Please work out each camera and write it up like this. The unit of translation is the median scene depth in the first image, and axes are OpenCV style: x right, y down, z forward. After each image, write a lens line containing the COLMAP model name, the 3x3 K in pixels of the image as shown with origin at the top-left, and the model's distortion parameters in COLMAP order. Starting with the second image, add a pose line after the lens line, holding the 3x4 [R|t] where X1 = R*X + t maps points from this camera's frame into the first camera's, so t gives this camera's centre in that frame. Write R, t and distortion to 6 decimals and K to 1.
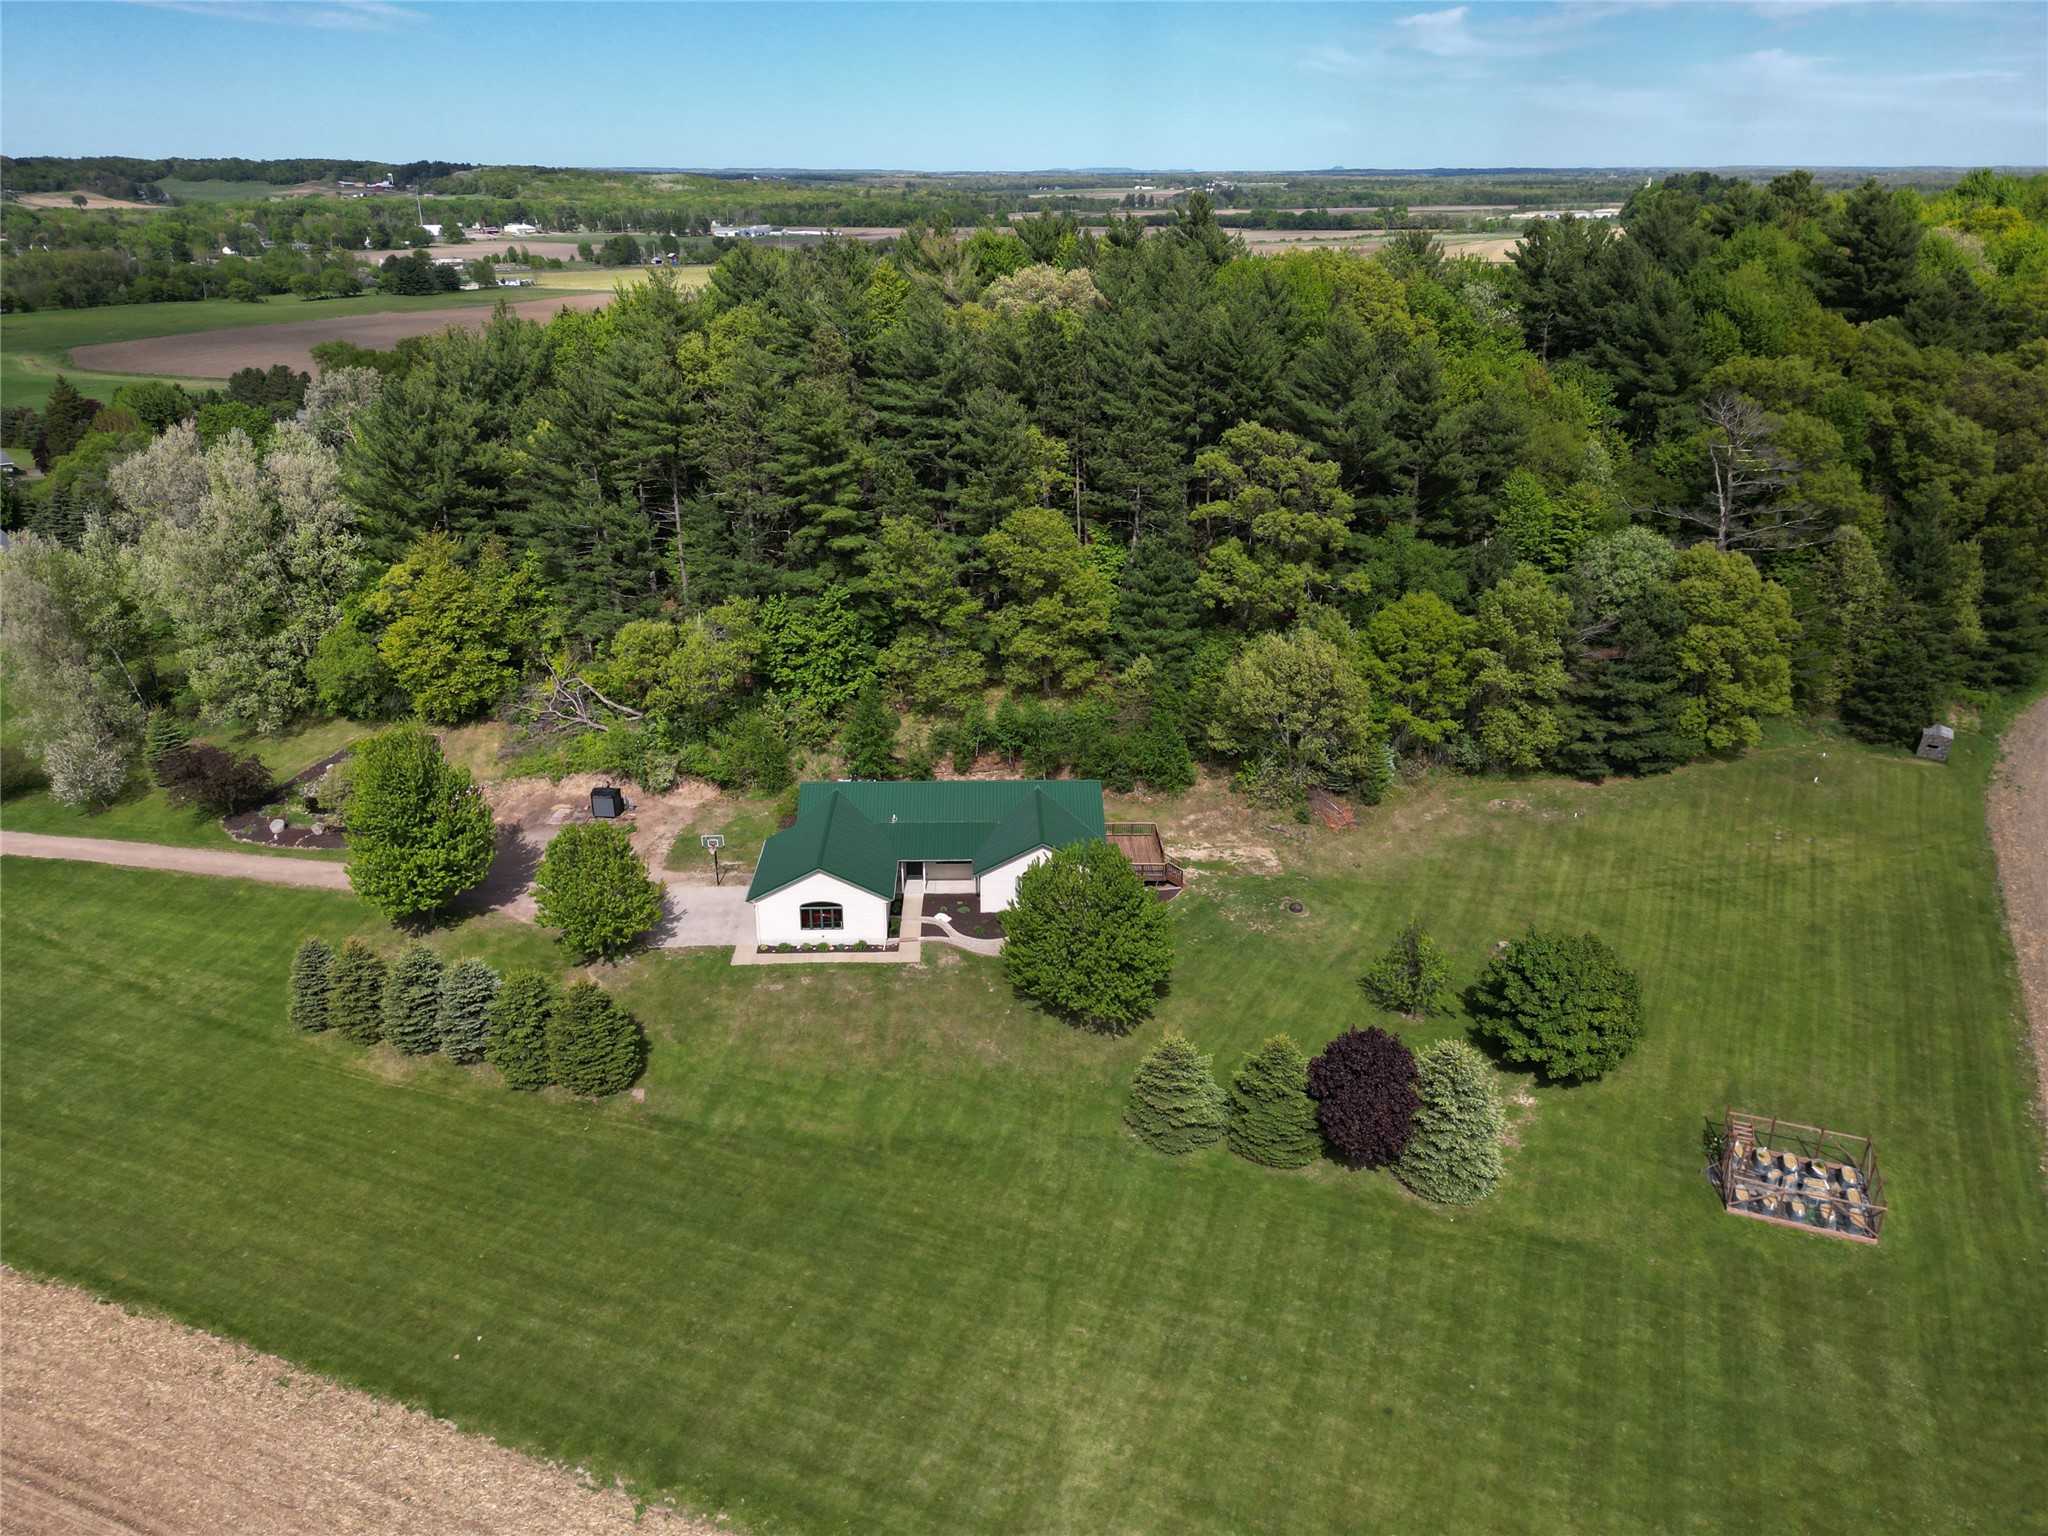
lens RADIAL K [[1471.2, 0, 1024.0], [0, 1471.2, 768.0], [0, 0, 1]] dist [0.088490, -0.098598]
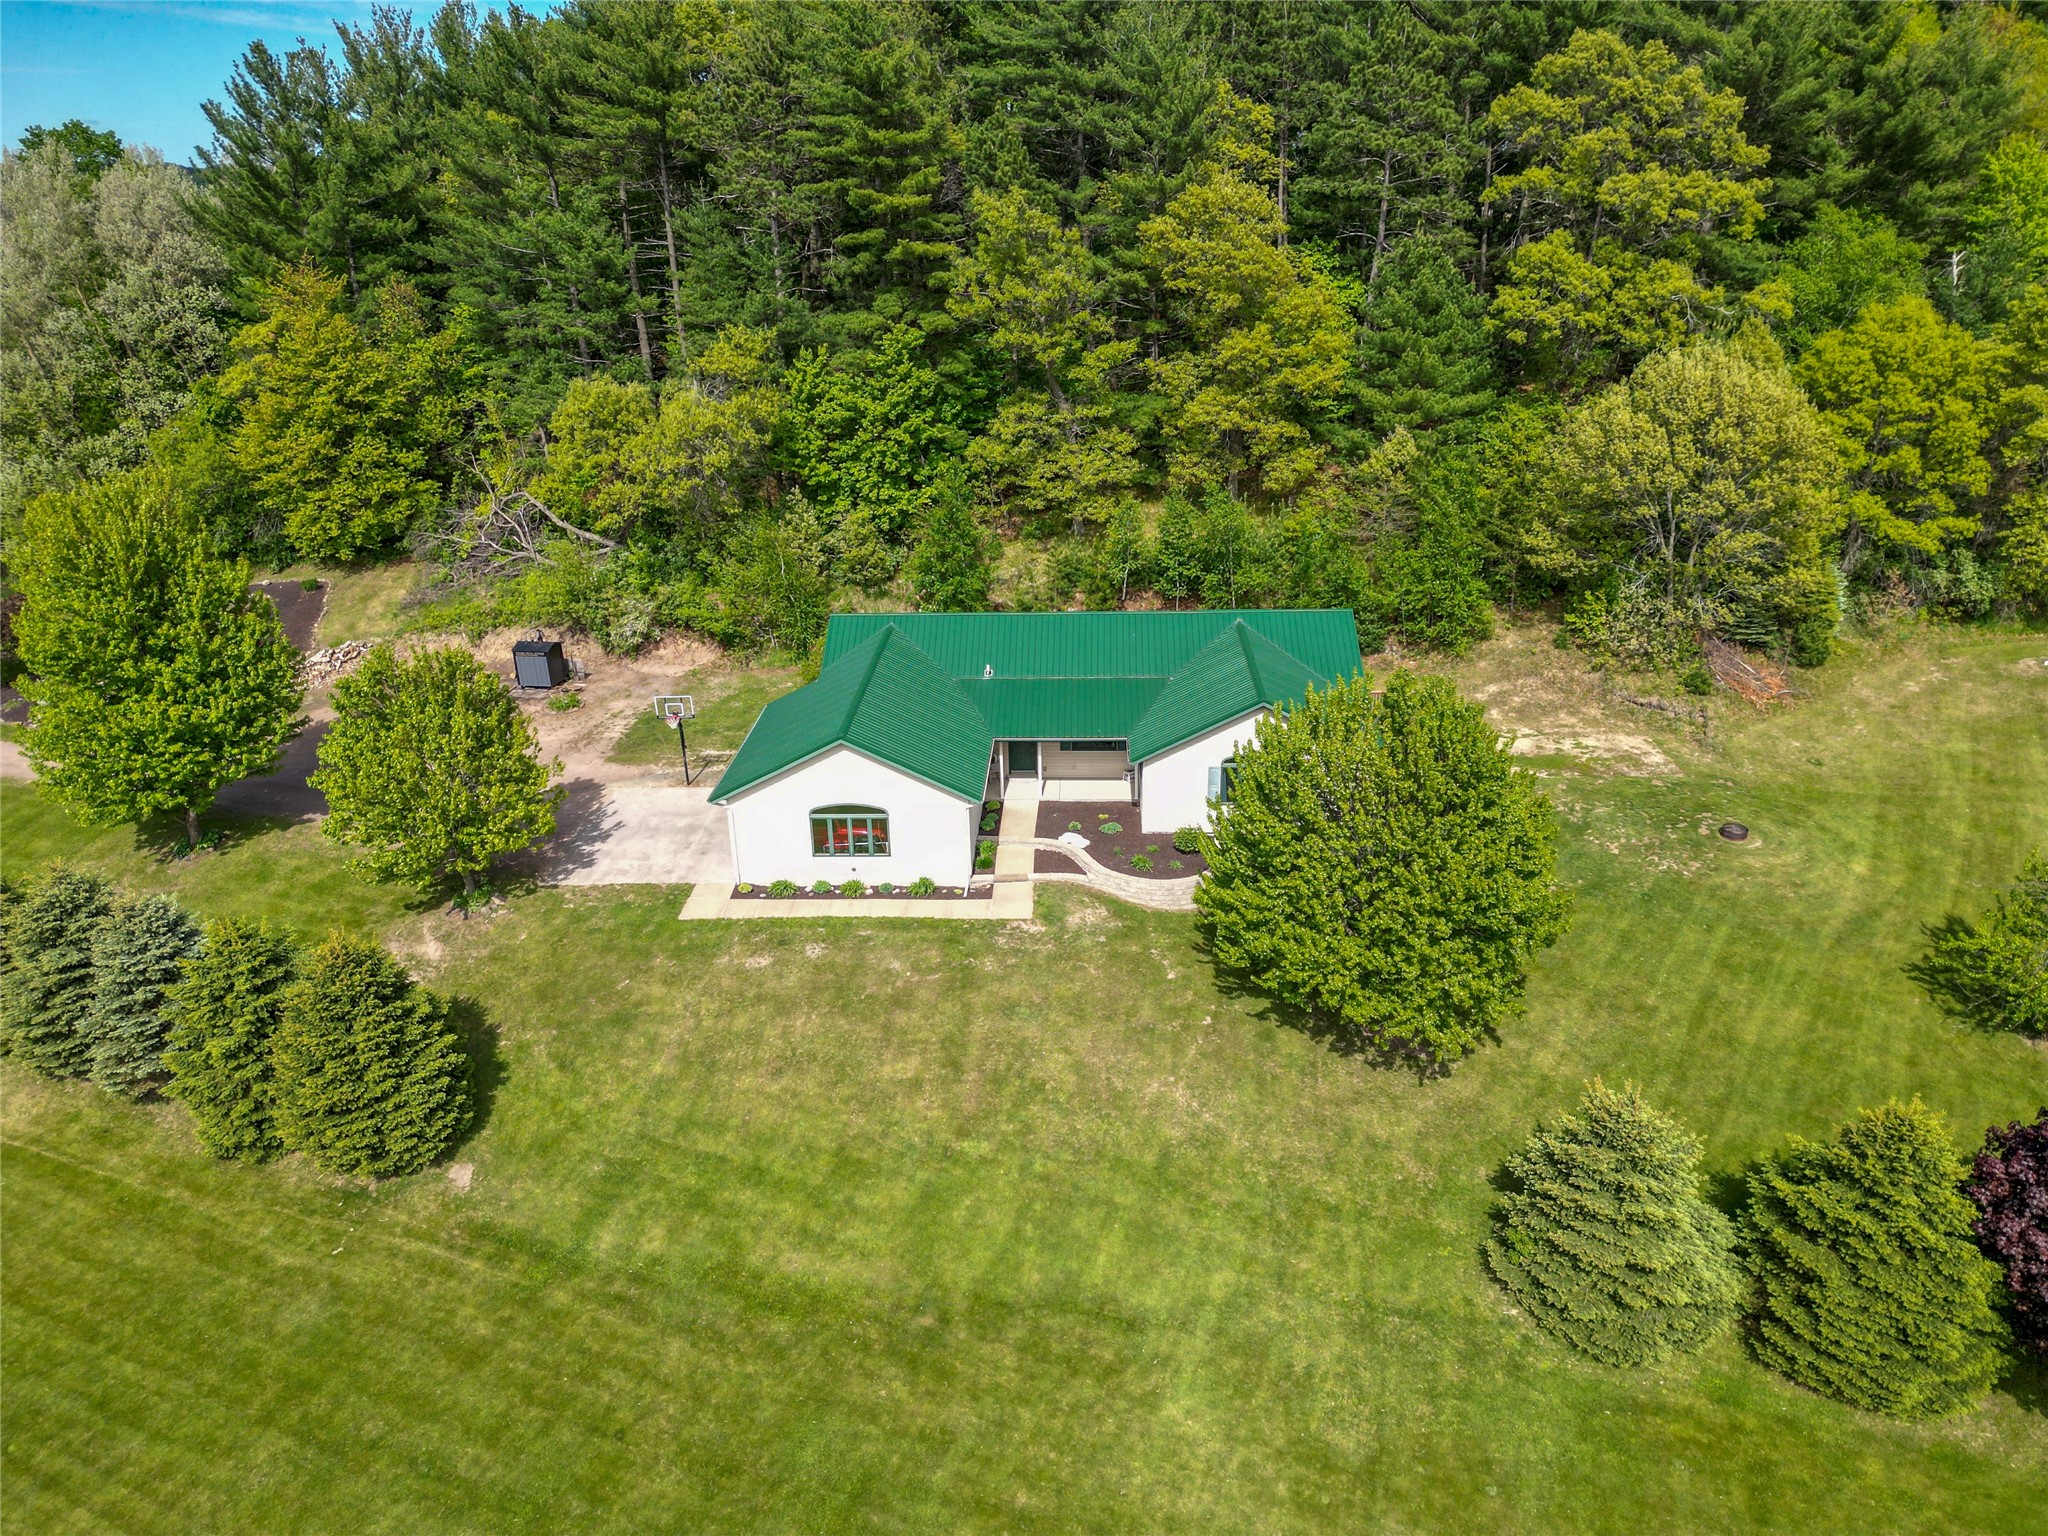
lens RADIAL K [[1421.7, 0, 1024.0], [0, 1421.7, 768.0], [0, 0, 1]] dist [0.074767, -0.075244]
pose [[0.997075, 0.006365, -0.076160, -0.028515], [-0.005386, 0.999900, 0.013046, 0.057581], [0.076236, -0.012598, 0.997010, 0.400338]]
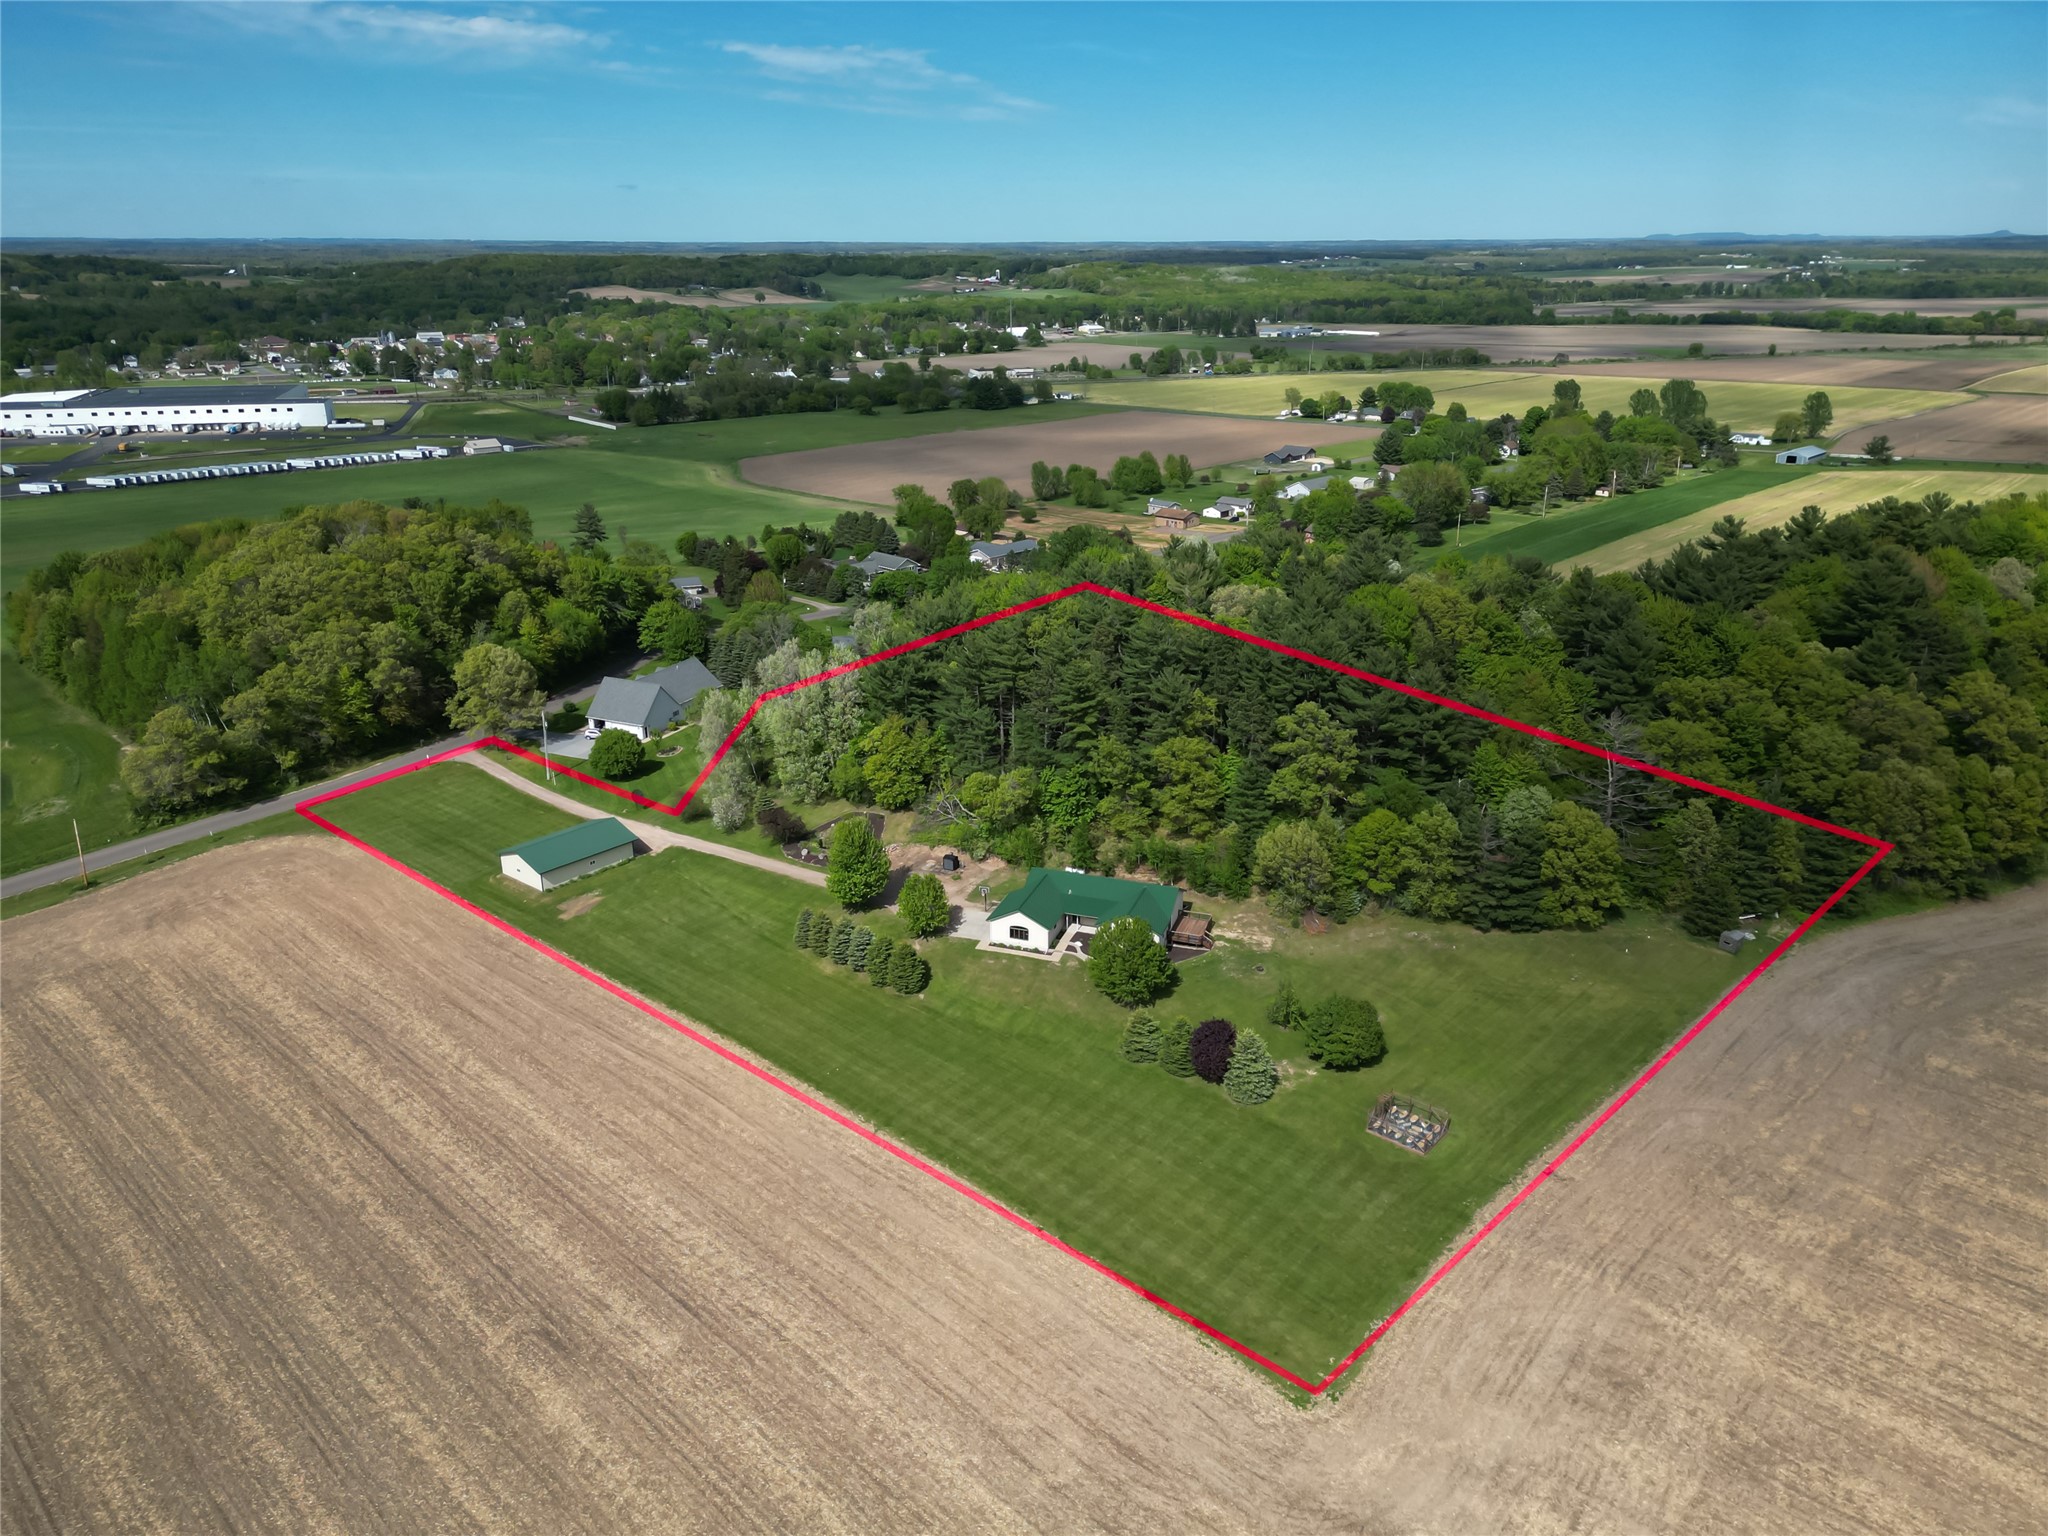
lens RADIAL K [[1471.2, 0, 1024.0], [0, 1471.2, 768.0], [0, 0, 1]] dist [0.088490, -0.098598]
pose [[0.934053, 0.117473, -0.337260, 0.452676], [-0.129275, 0.991528, -0.012666, -0.088644], [0.332915, 0.055430, 0.941326, -0.815907]]
